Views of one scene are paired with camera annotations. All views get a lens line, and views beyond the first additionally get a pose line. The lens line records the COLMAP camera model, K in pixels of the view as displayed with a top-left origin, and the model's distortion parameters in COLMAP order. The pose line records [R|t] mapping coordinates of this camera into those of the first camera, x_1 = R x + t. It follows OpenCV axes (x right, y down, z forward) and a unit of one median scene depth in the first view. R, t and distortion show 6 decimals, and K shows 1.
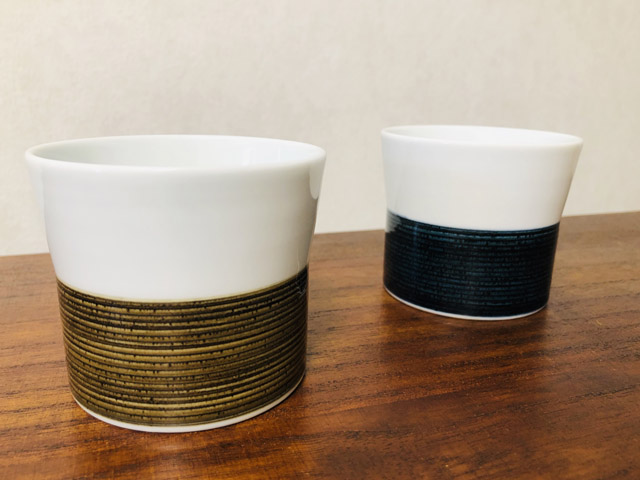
lens RADIAL K [[574.0, 0, 320.0], [0, 574.0, 240.0], [0, 0, 1]] dist [-0.006054, 0.019238]
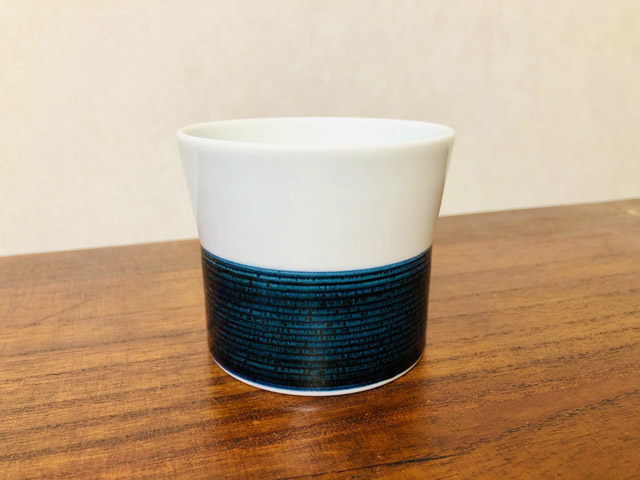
lens RADIAL K [[546.4, 0, 320.1], [0, 546.4, 238.6], [0, 0, 1]] dist [-0.033571, 0.051450]
pose [[0.999492, -0.012523, -0.029296, -0.759928], [0.013473, 0.999382, 0.032460, 0.015799], [0.028872, -0.032839, 0.999044, -0.104668]]
